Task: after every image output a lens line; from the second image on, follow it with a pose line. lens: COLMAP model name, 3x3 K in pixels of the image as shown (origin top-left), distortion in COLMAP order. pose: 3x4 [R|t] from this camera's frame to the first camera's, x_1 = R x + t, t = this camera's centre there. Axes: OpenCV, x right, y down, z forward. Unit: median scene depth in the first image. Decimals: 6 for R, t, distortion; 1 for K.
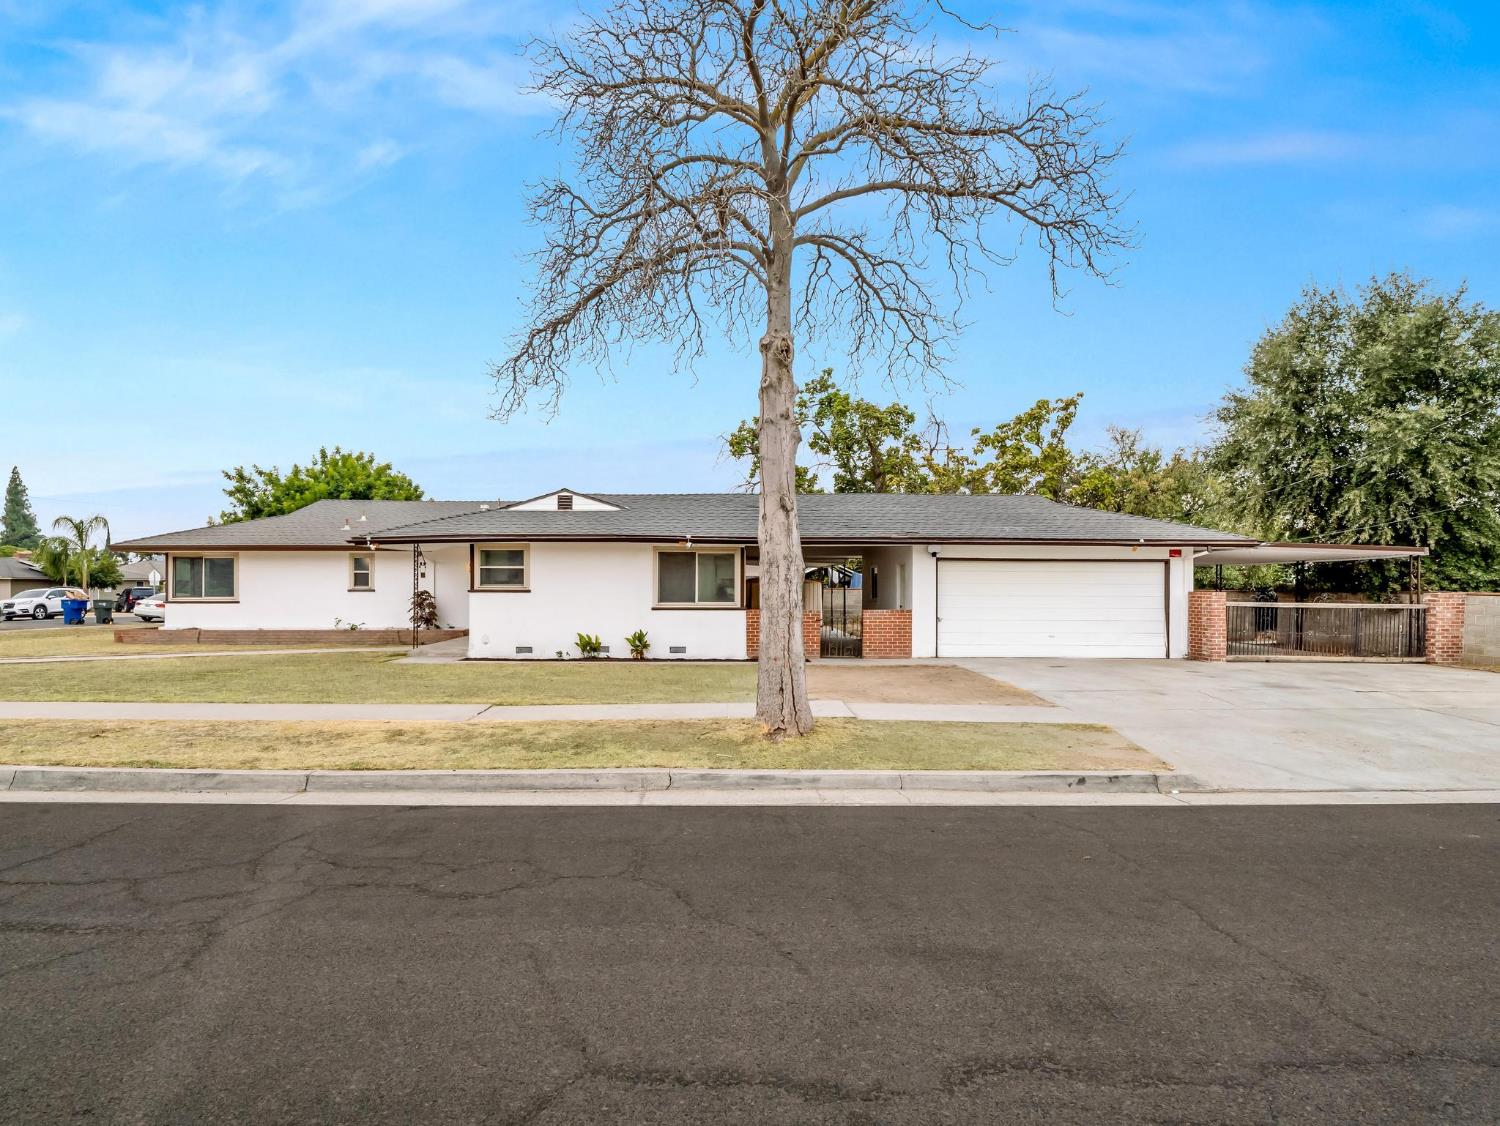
lens RADIAL K [[766.1, 0, 769.7], [0, 766.1, 585.2], [0, 0, 1]] dist [-0.005154, -0.003402]
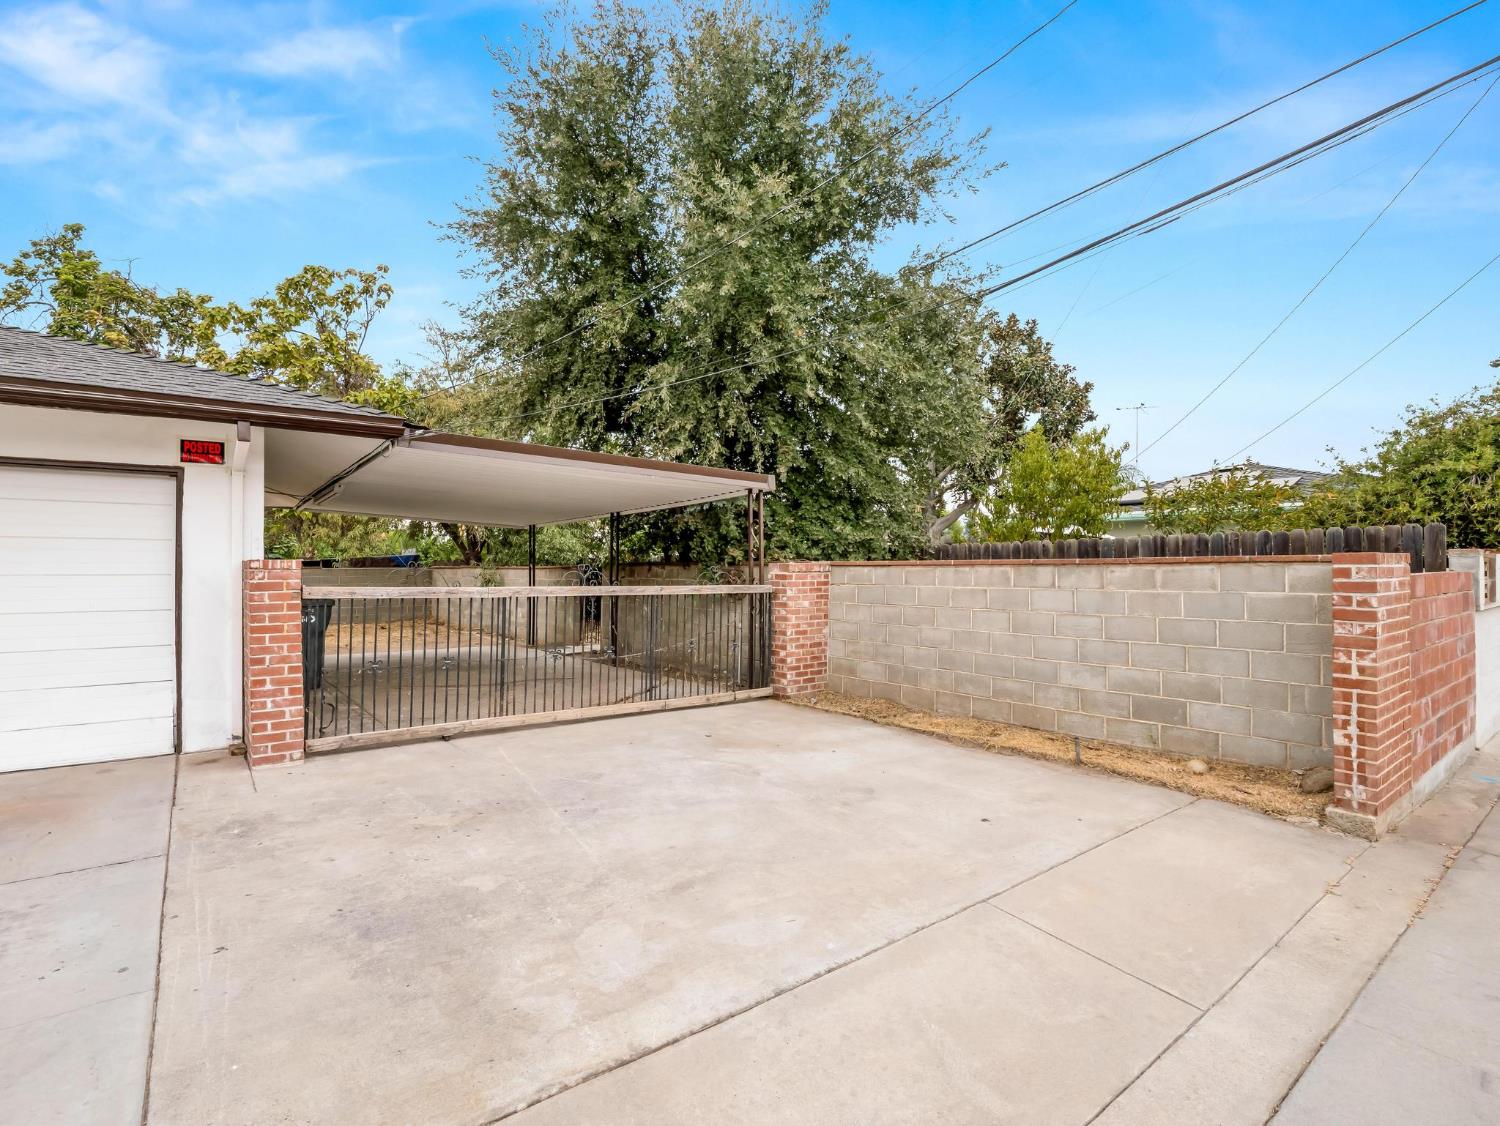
lens RADIAL K [[727.9, 0, 749.7], [0, 727.9, 560.0], [0, 0, 1]] dist [-0.011364, -0.004082]
pose [[0.811028, 0.001536, 0.585006, 0.545852], [0.007004, 0.999899, -0.012334, 0.014076], [-0.584966, 0.014101, 0.810936, 0.592433]]
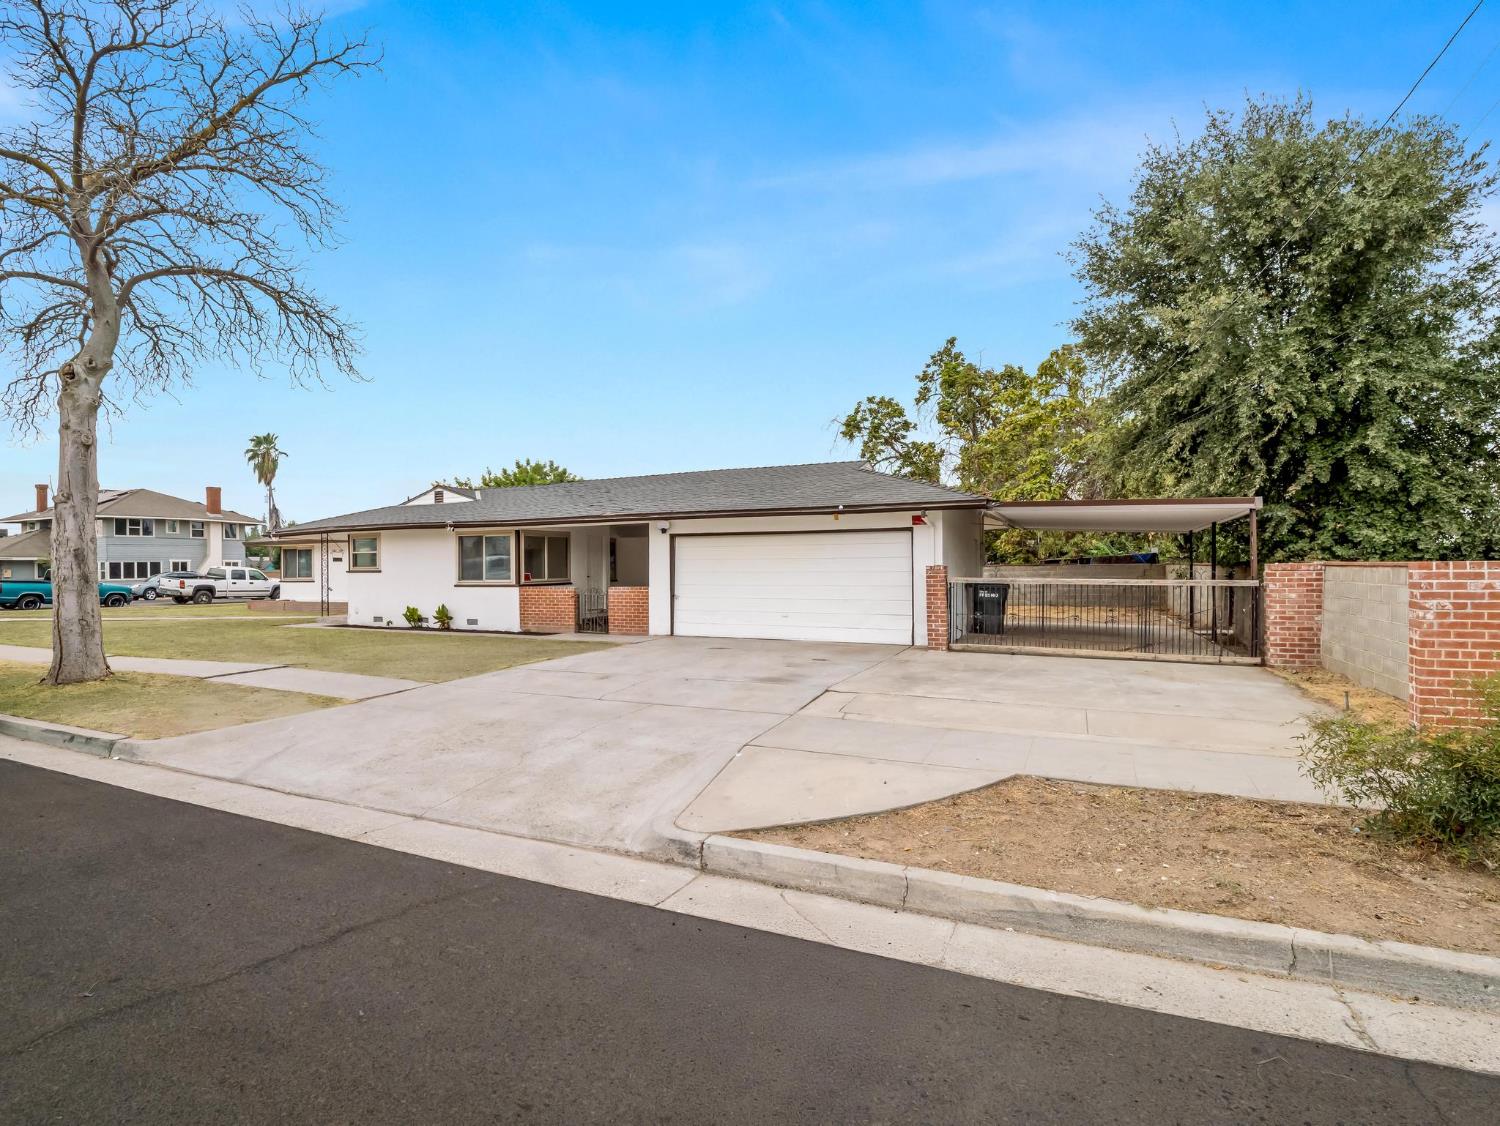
lens RADIAL K [[727.9, 0, 747.1], [0, 727.9, 566.1], [0, 0, 1]] dist [-0.011364, -0.004082]
pose [[0.899579, -0.011372, -0.436611, 0.714905], [0.010632, 0.999935, -0.004137, 0.010081], [0.436629, -0.000920, 0.899641, 0.208734]]
